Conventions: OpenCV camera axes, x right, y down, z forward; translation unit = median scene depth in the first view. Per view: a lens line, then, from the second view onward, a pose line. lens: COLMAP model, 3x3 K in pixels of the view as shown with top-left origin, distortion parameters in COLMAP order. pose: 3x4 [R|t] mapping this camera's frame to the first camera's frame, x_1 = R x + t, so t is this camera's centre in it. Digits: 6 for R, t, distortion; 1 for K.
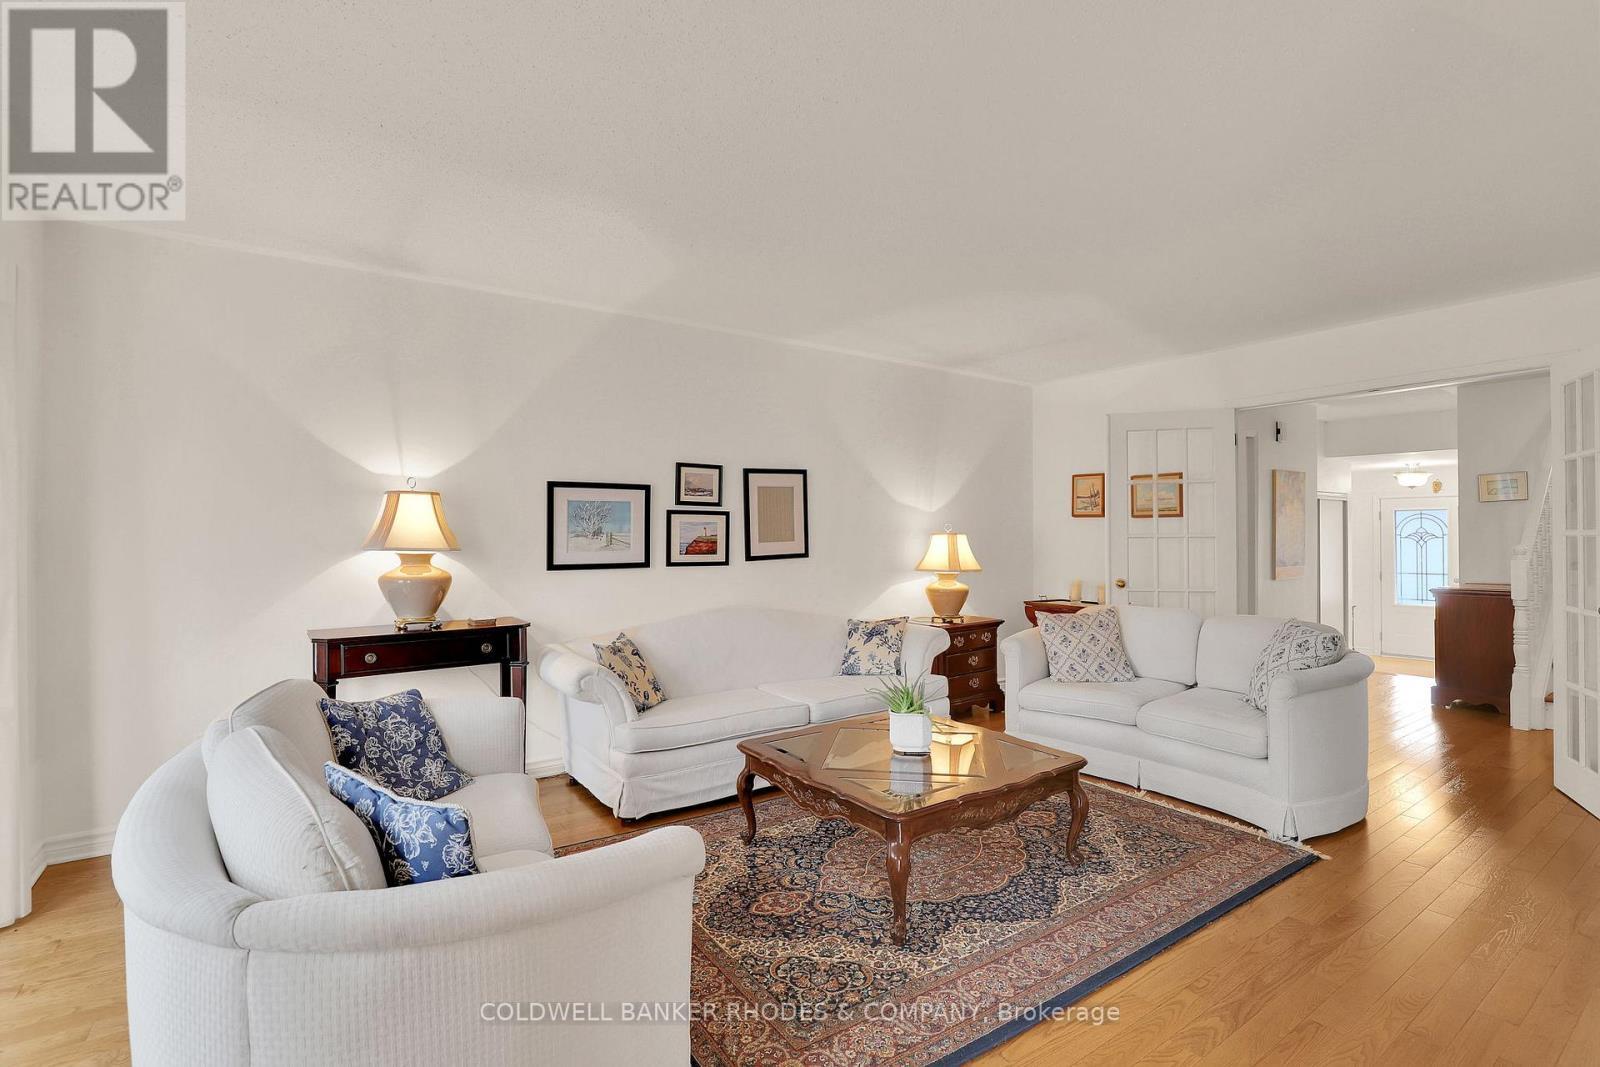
lens RADIAL K [[767.1, 0, 798.8], [0, 767.1, 529.7], [0, 0, 1]] dist [-0.023252, 0.000976]
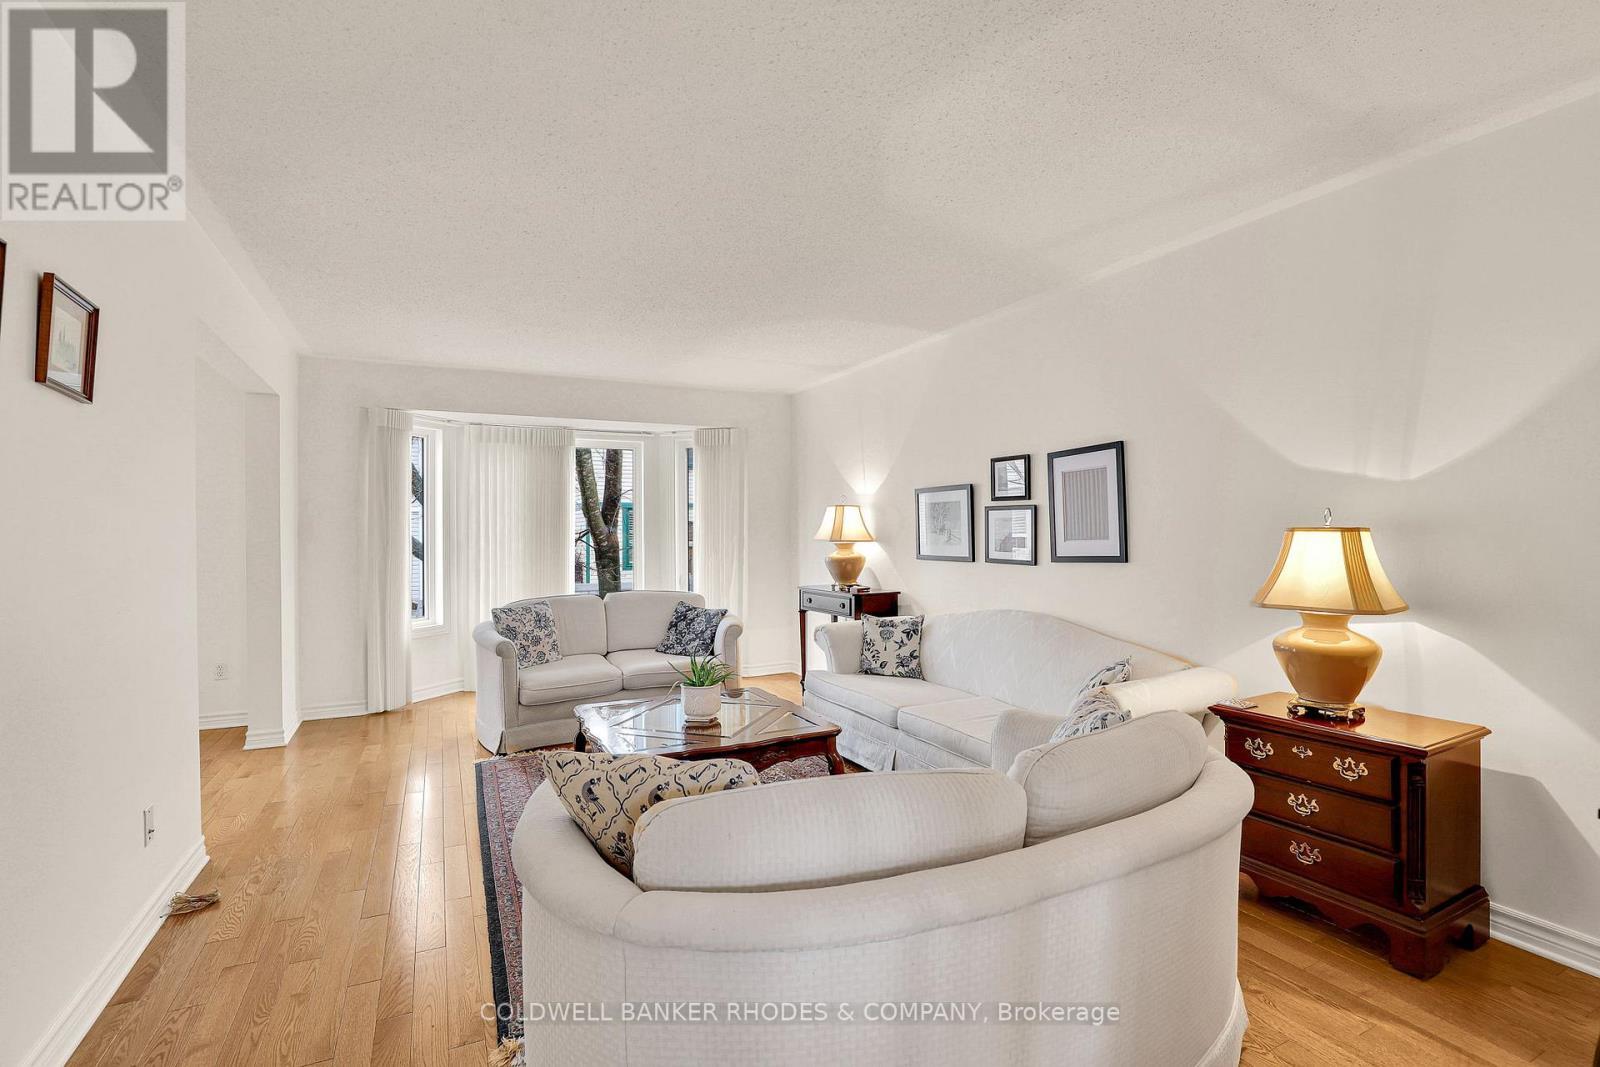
lens RADIAL K [[767.1, 0, 798.3], [0, 767.1, 533.8], [0, 0, 1]] dist [-0.023252, 0.000976]
pose [[-0.150464, -0.002832, -0.988611, 0.858527], [-0.001906, 0.999995, -0.002575, 0.013161], [0.988614, 0.001497, -0.150469, 0.894946]]
